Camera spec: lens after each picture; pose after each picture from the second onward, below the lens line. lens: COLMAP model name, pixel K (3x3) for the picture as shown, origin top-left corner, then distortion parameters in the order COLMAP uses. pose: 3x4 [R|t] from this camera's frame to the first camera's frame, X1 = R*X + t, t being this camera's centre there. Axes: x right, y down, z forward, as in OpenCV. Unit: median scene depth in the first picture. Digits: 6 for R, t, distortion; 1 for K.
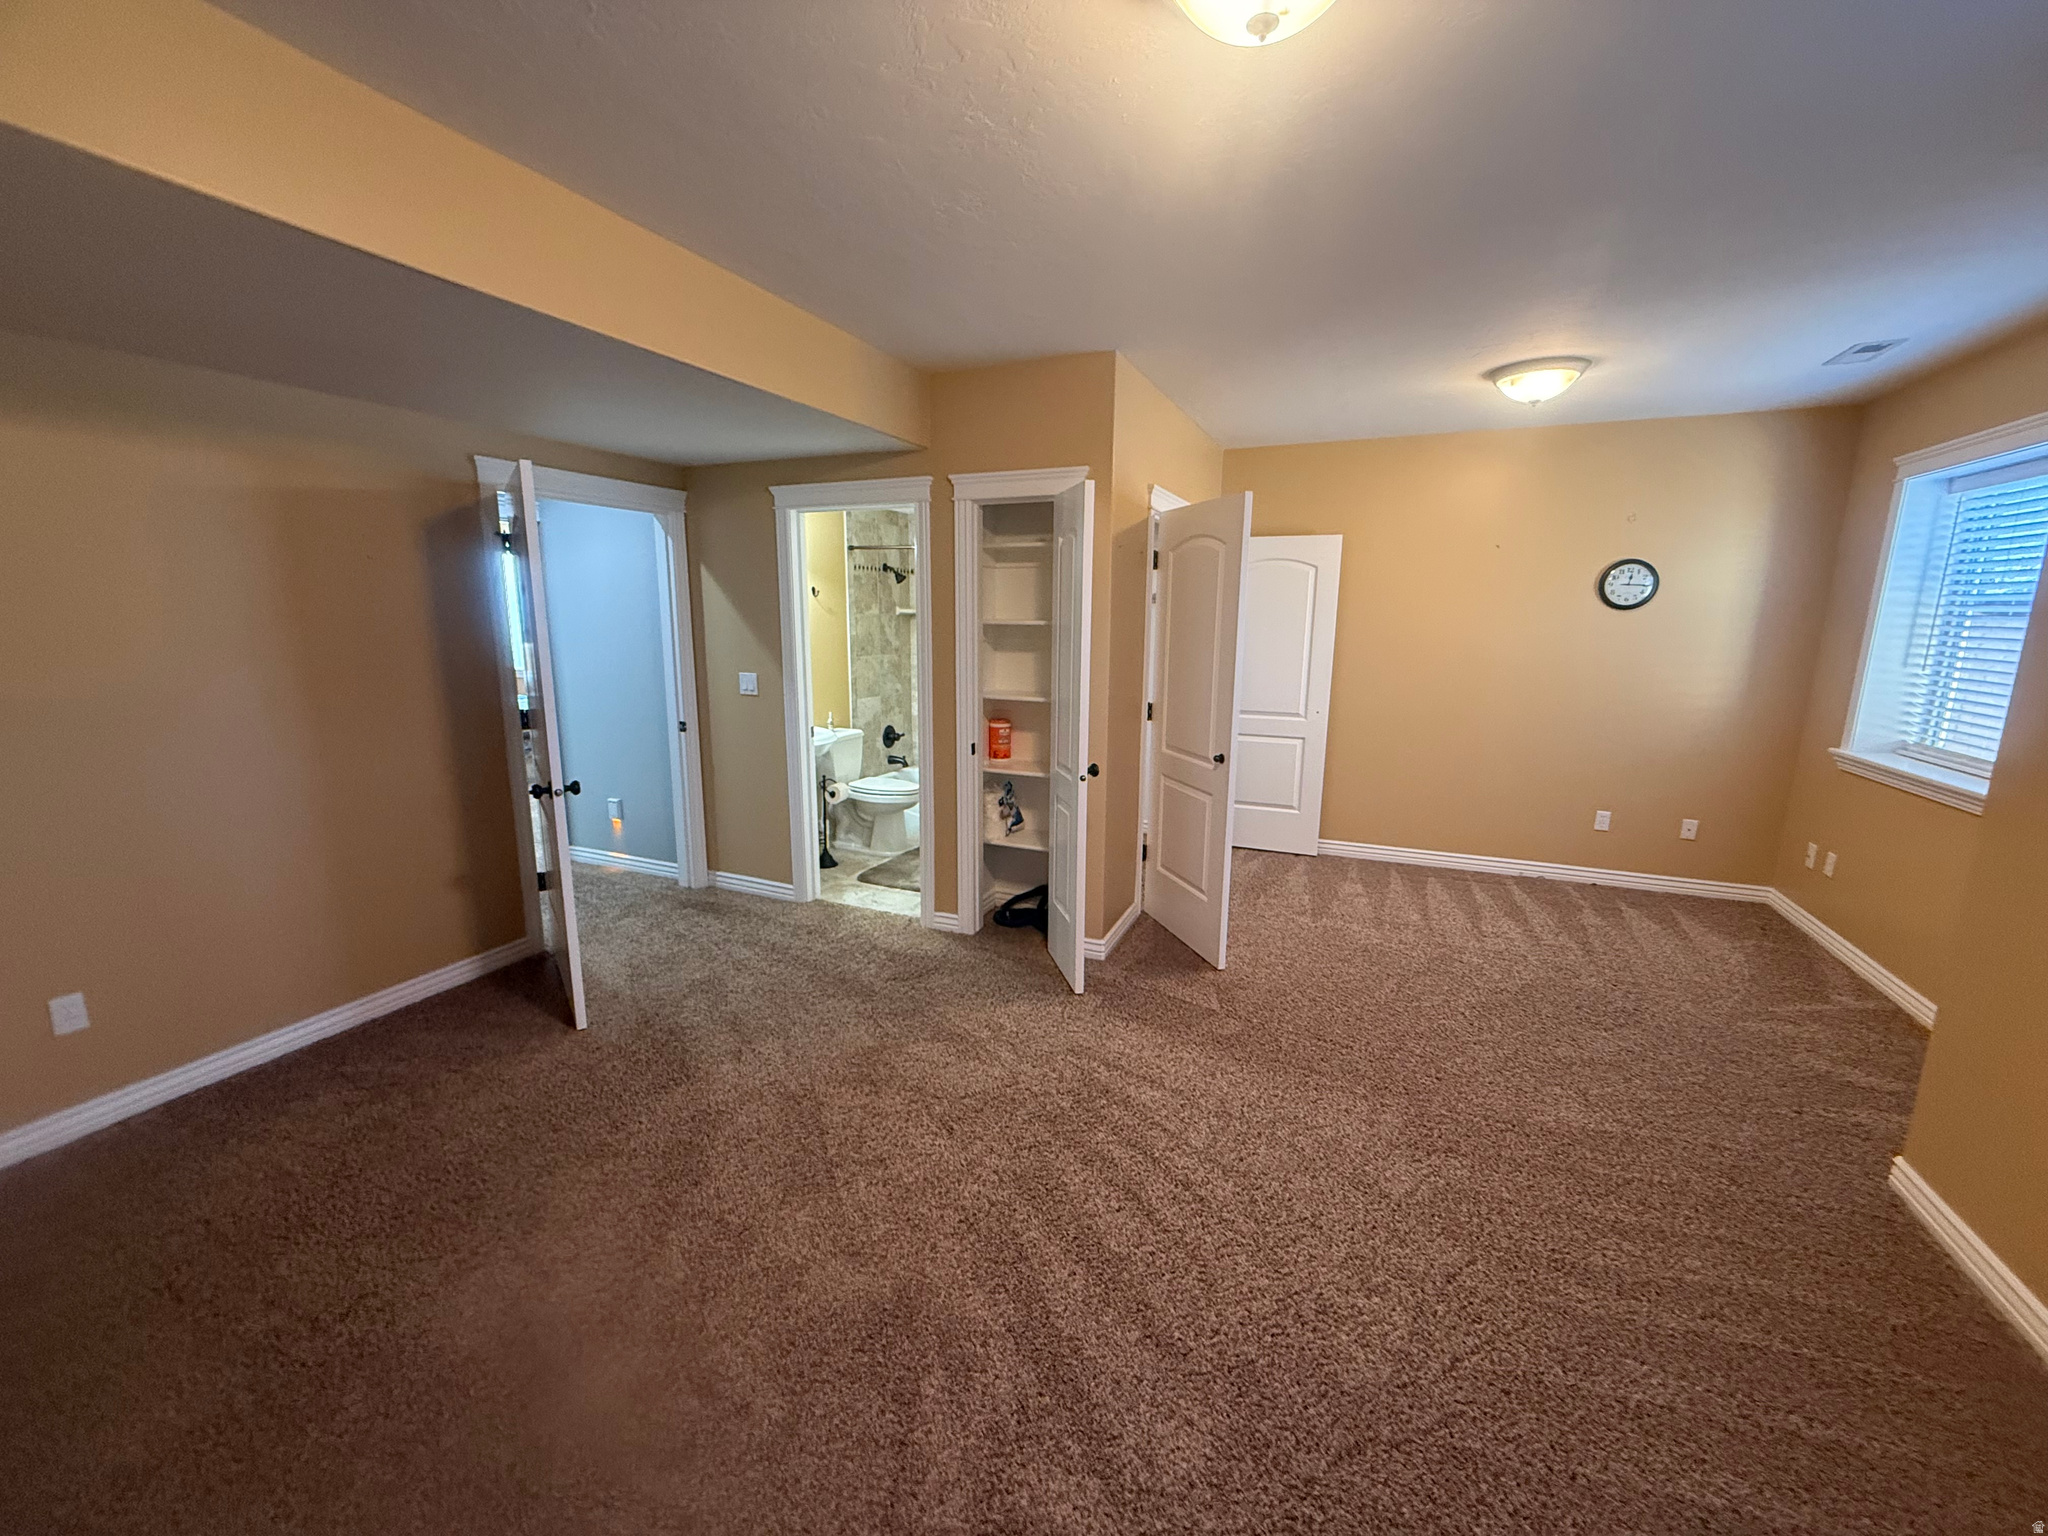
lens RADIAL K [[819.2, 0, 1021.3], [0, 819.2, 767.1], [0, 0, 1]] dist [0.003023, -0.000956]
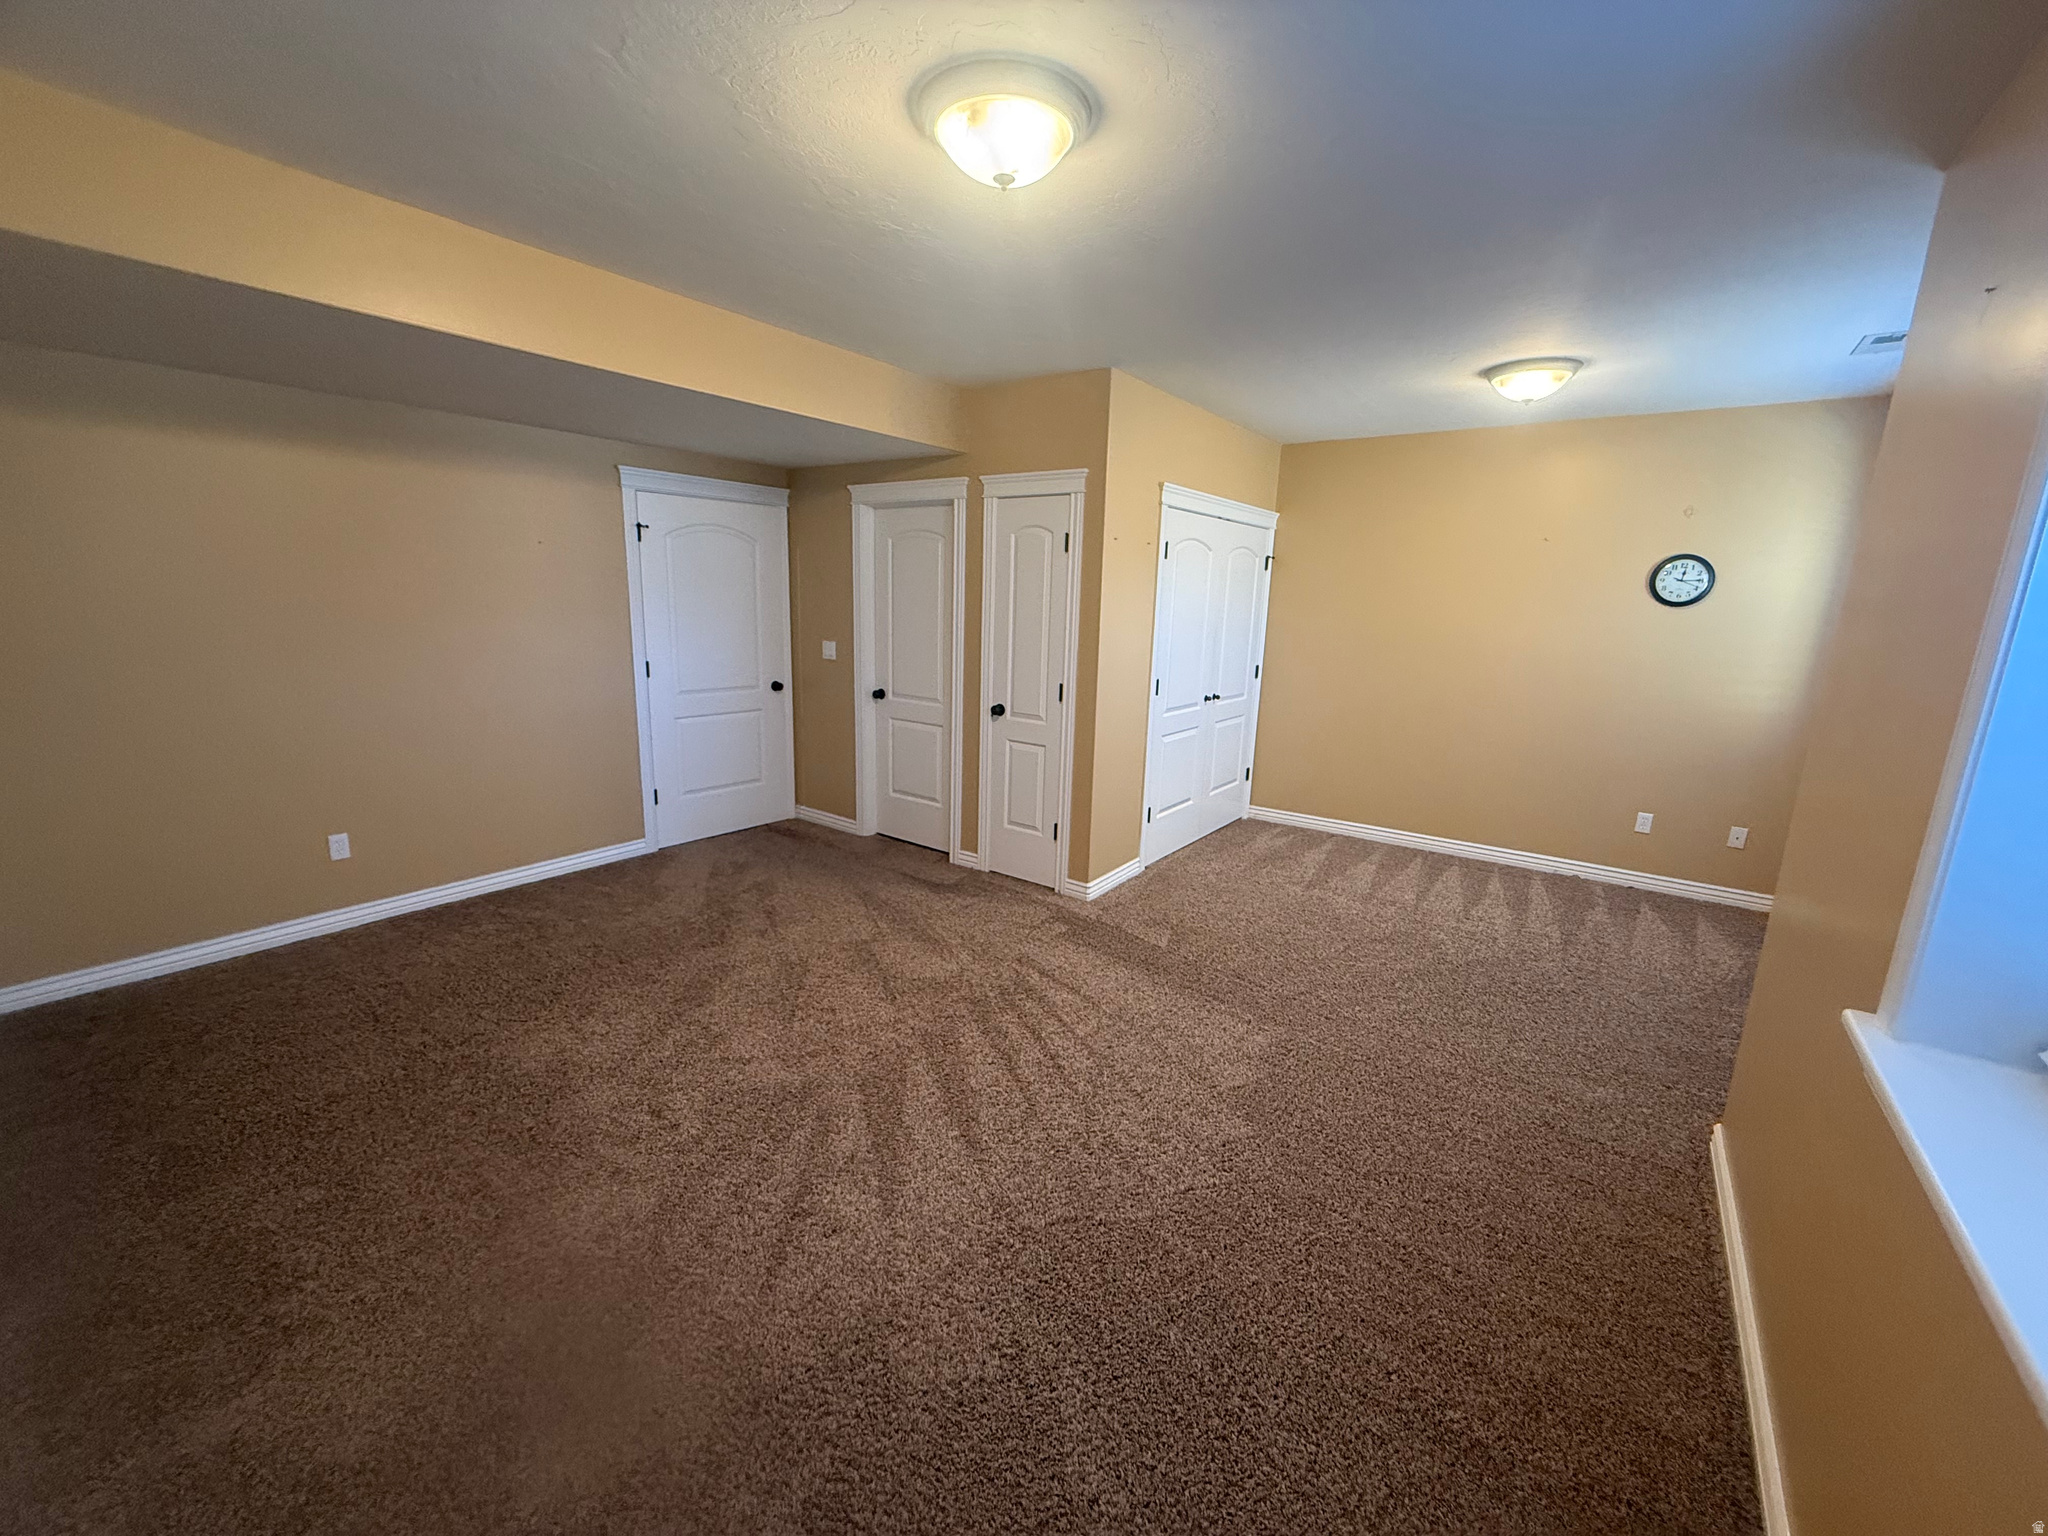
lens RADIAL K [[819.2, 0, 1022.7], [0, 819.2, 766.4], [0, 0, 1]] dist [0.003023, -0.000956]
pose [[0.976563, 0.064797, -0.205247, 0.207742], [-0.061260, 0.997844, 0.023548, 0.023477], [0.206330, -0.010423, 0.978427, -0.121269]]
